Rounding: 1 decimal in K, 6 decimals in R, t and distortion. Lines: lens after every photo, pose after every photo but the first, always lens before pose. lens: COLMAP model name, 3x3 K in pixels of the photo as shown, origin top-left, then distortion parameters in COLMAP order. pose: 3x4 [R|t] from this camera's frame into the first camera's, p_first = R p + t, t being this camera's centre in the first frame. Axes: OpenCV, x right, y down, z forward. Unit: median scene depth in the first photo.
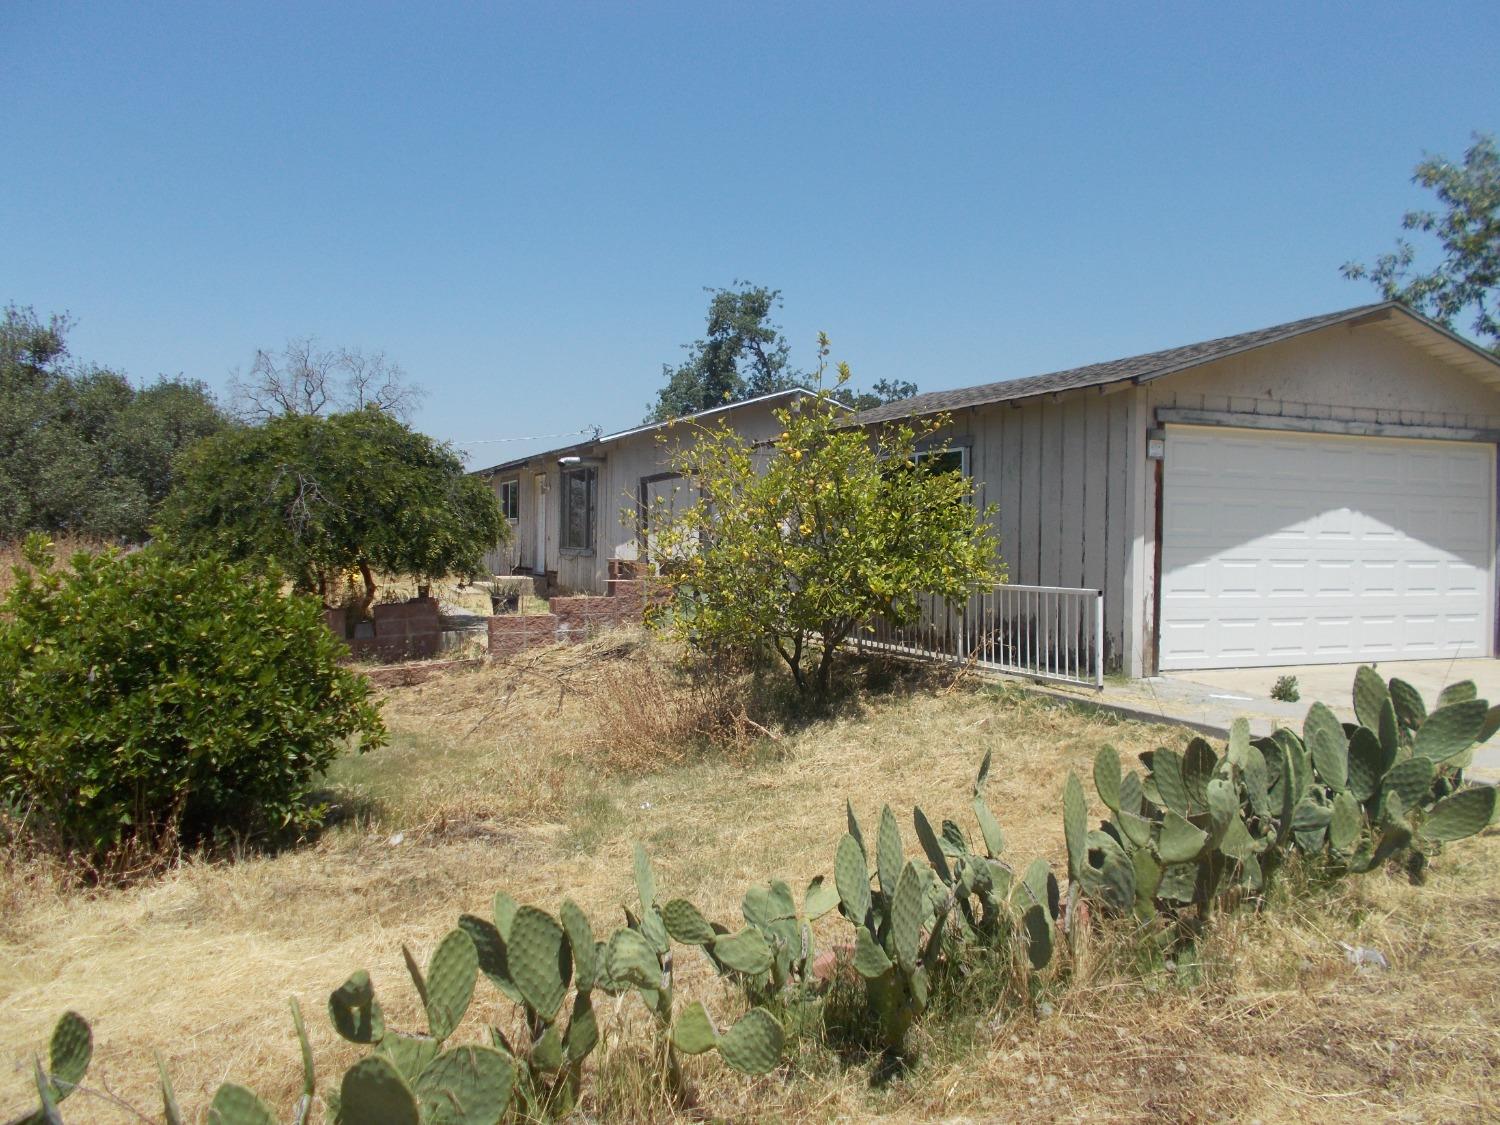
lens RADIAL K [[1146.1, 0, 737.5], [0, 1146.1, 567.5], [0, 0, 1]] dist [0.005218, -0.014765]
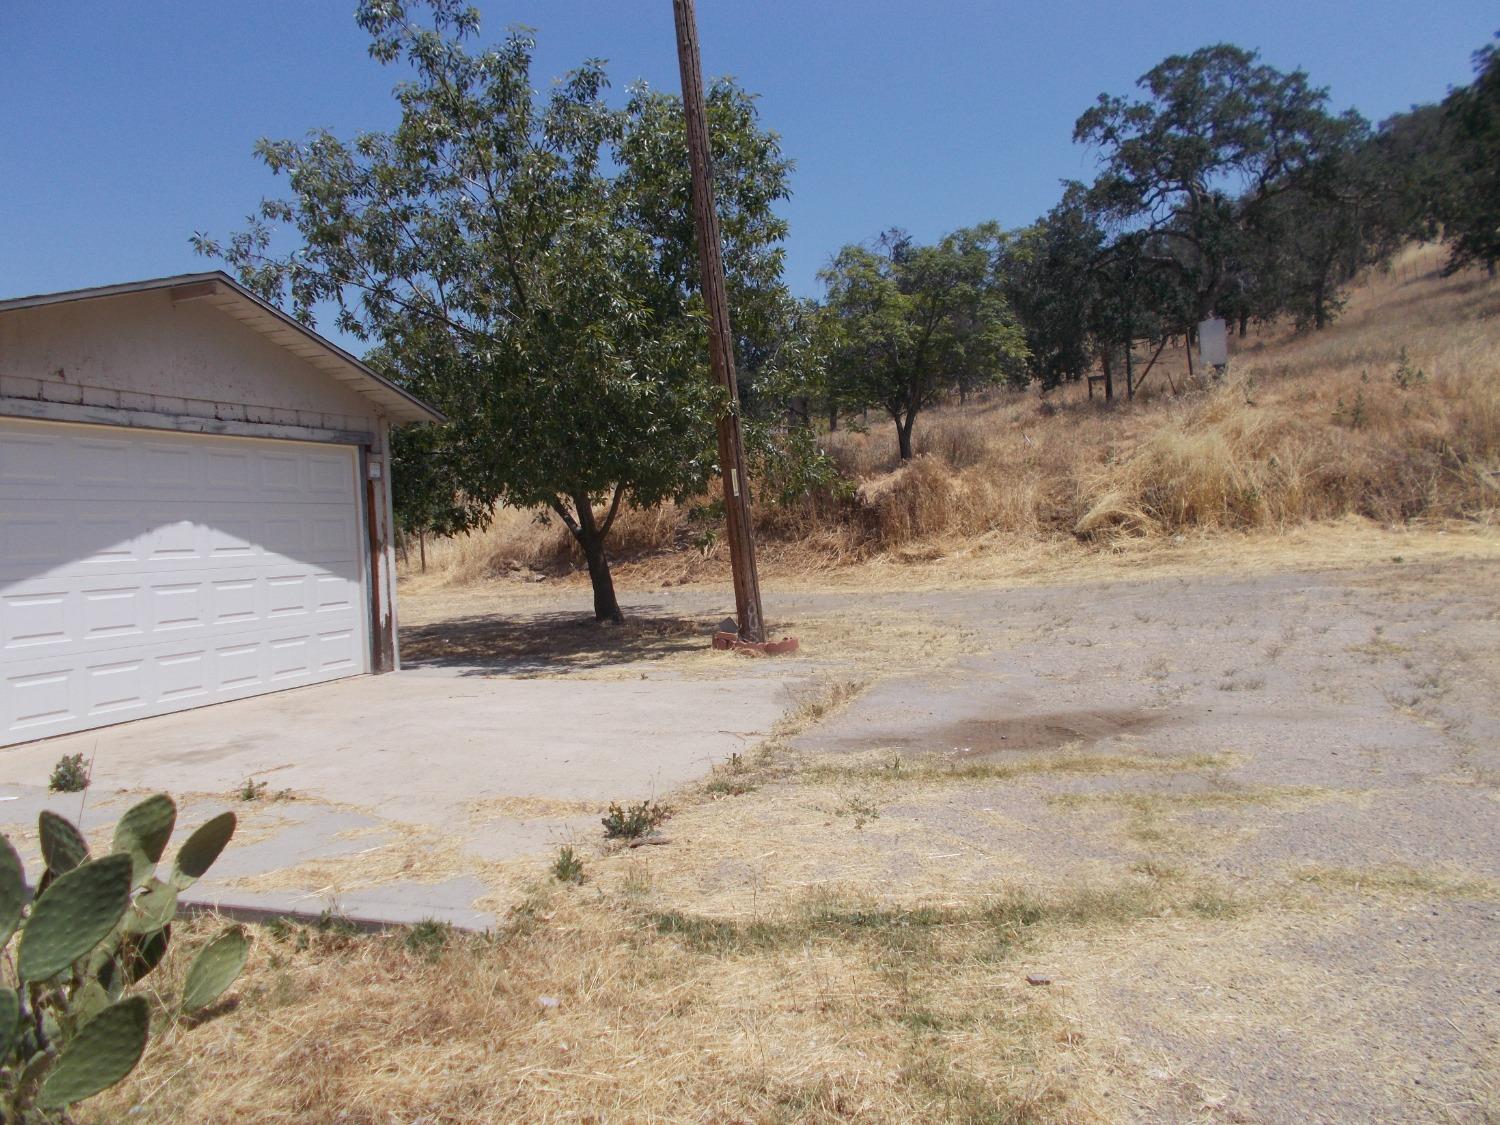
lens RADIAL K [[1146.1, 0, 737.5], [0, 1146.1, 567.5], [0, 0, 1]] dist [0.005218, -0.014765]
pose [[0.671213, -0.063918, 0.738503, 0.185954], [0.069297, 0.997323, 0.023336, -0.010163], [-0.738018, 0.035513, 0.673846, 0.154232]]
